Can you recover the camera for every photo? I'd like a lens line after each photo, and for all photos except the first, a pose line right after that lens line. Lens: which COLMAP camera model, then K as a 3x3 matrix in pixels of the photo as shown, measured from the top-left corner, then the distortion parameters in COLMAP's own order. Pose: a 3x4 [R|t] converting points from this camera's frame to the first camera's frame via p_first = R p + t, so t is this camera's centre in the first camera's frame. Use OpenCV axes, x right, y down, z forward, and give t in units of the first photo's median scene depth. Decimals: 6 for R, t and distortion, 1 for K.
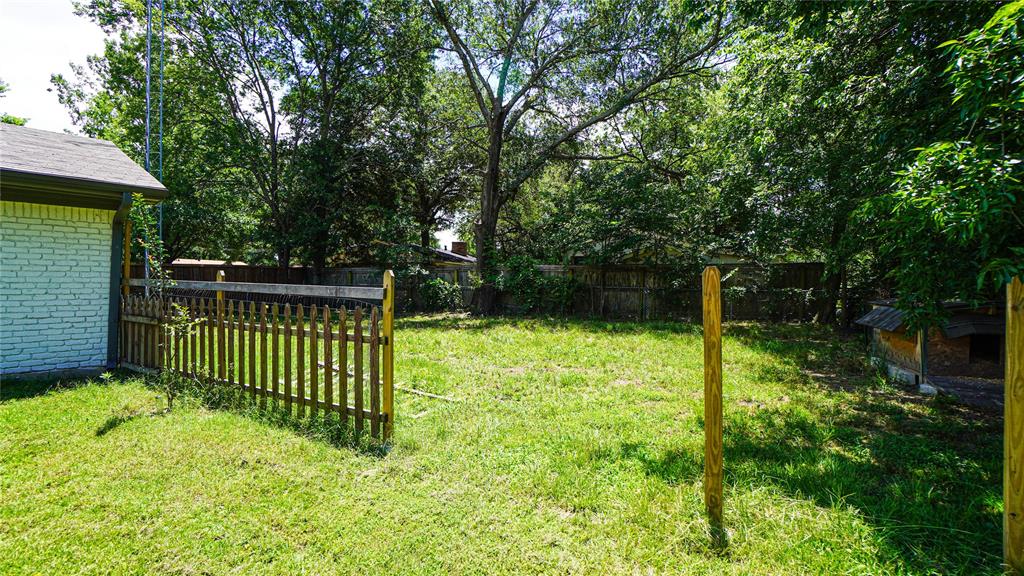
lens RADIAL K [[451.3, 0, 505.7], [0, 451.3, 284.7], [0, 0, 1]] dist [-0.062599, 0.022666]
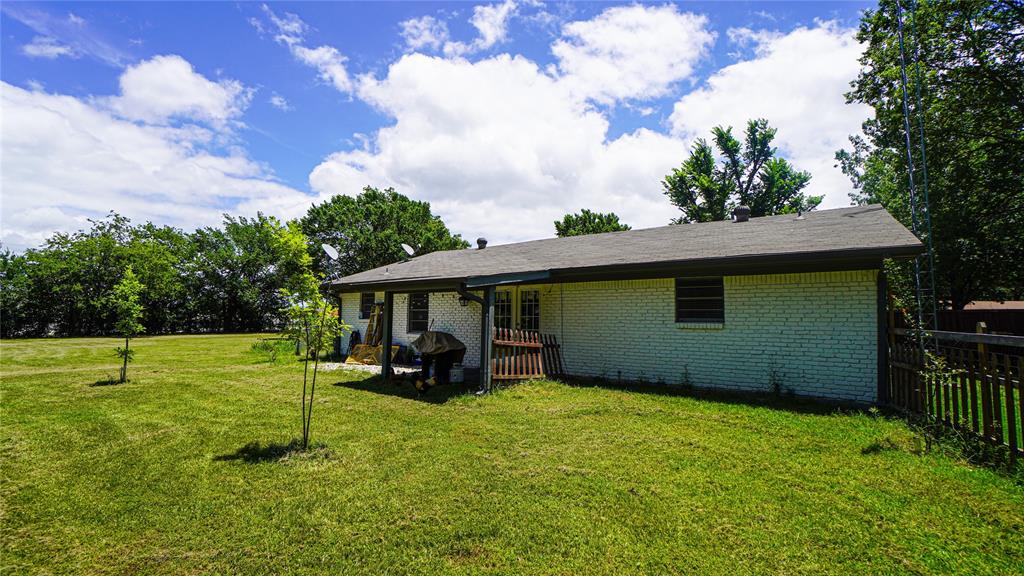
lens RADIAL K [[451.3, 0, 505.7], [0, 451.3, 284.7], [0, 0, 1]] dist [-0.062599, 0.022666]
pose [[0.097664, -0.083427, -0.991717, 0.176485], [-0.017693, 0.996177, -0.085544, -0.012541], [0.995062, 0.025901, 0.095815, -0.117448]]
